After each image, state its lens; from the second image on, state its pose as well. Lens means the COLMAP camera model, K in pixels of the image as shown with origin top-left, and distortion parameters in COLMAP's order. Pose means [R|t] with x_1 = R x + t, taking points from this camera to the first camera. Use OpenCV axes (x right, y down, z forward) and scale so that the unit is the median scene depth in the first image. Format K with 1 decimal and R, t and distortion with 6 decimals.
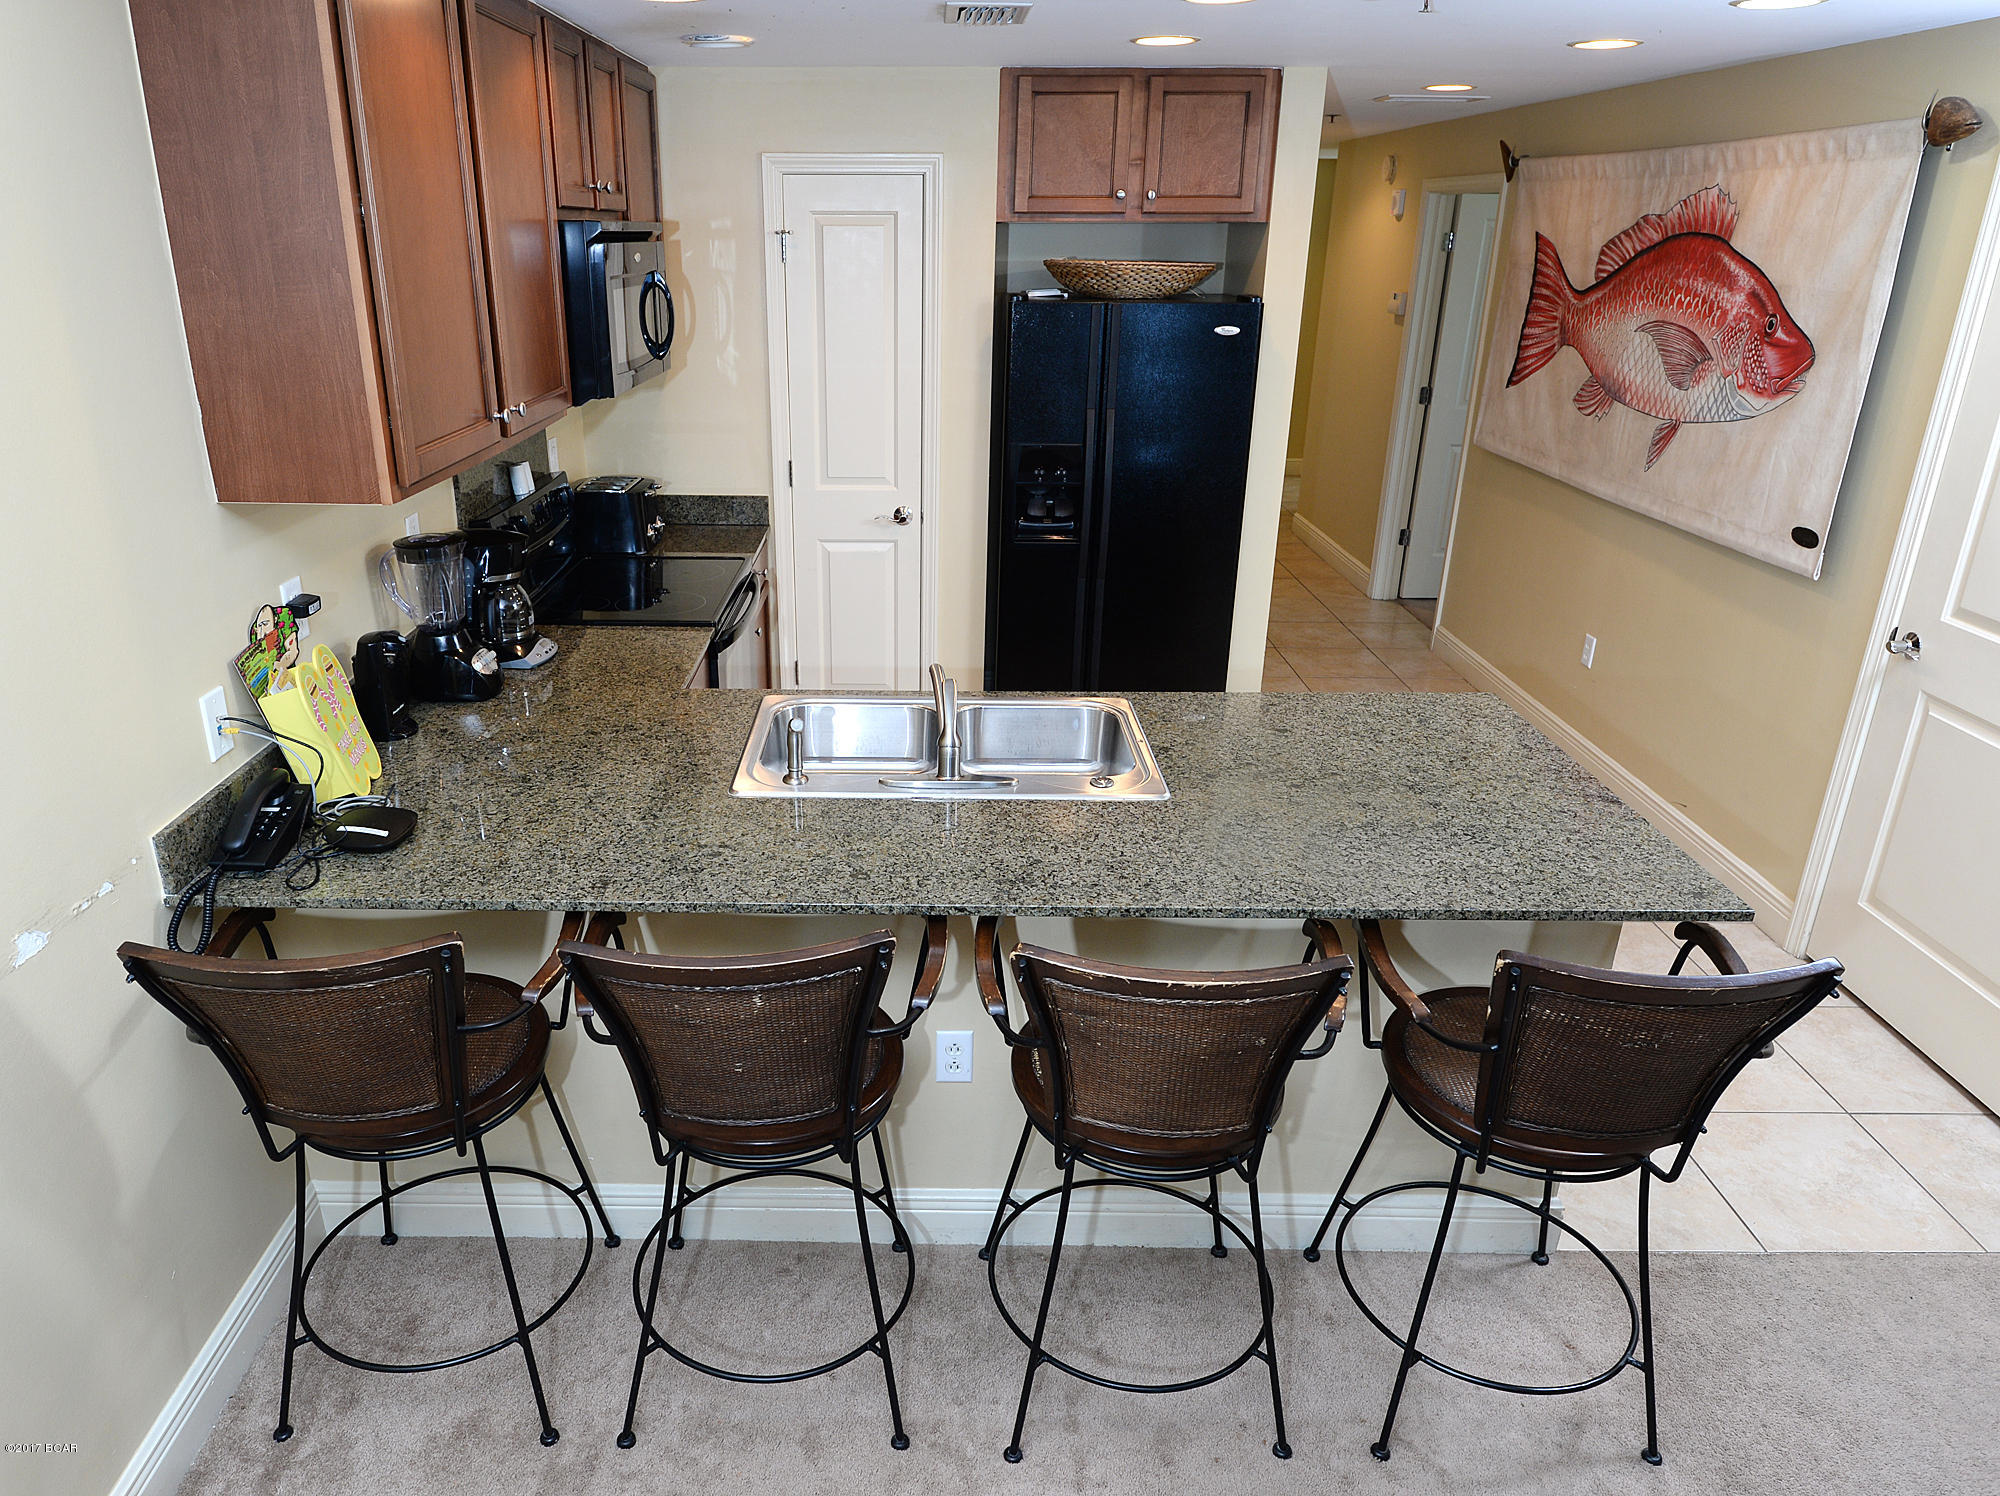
lens RADIAL K [[1334.9, 0, 937.6], [0, 1334.9, 751.6], [0, 0, 1]] dist [0.018053, -0.002814]
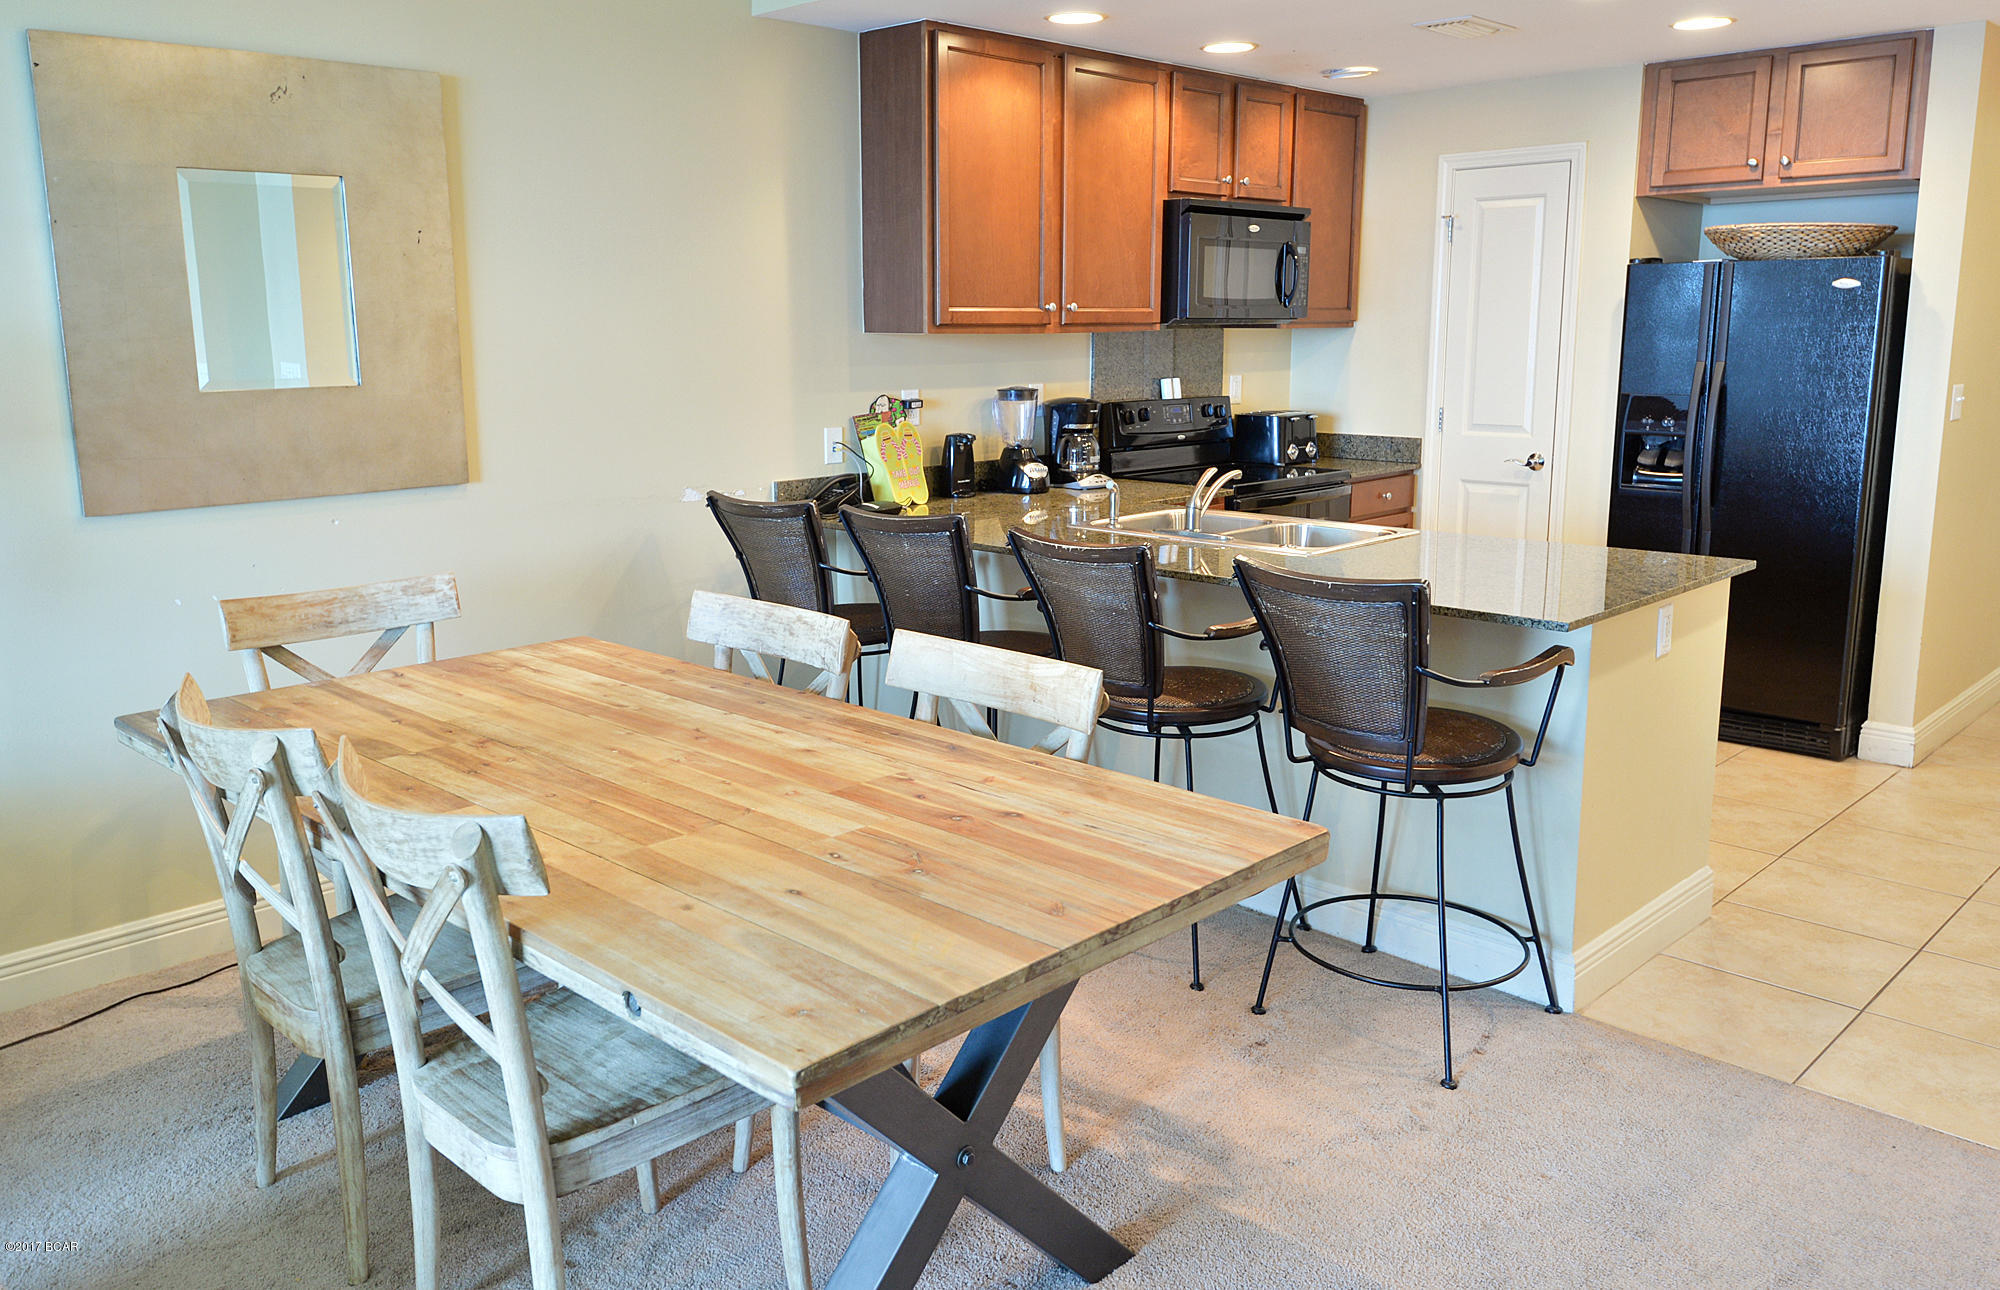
lens RADIAL K [[1554.3, 0, 965.0], [0, 1554.3, 628.9], [0, 0, 1]] dist [0.012785, -0.000677]
pose [[0.704932, 0.126484, -0.697906, 0.607514], [-0.250275, 0.965036, -0.077899, 0.186606], [0.663651, 0.229582, 0.711941, -0.194846]]
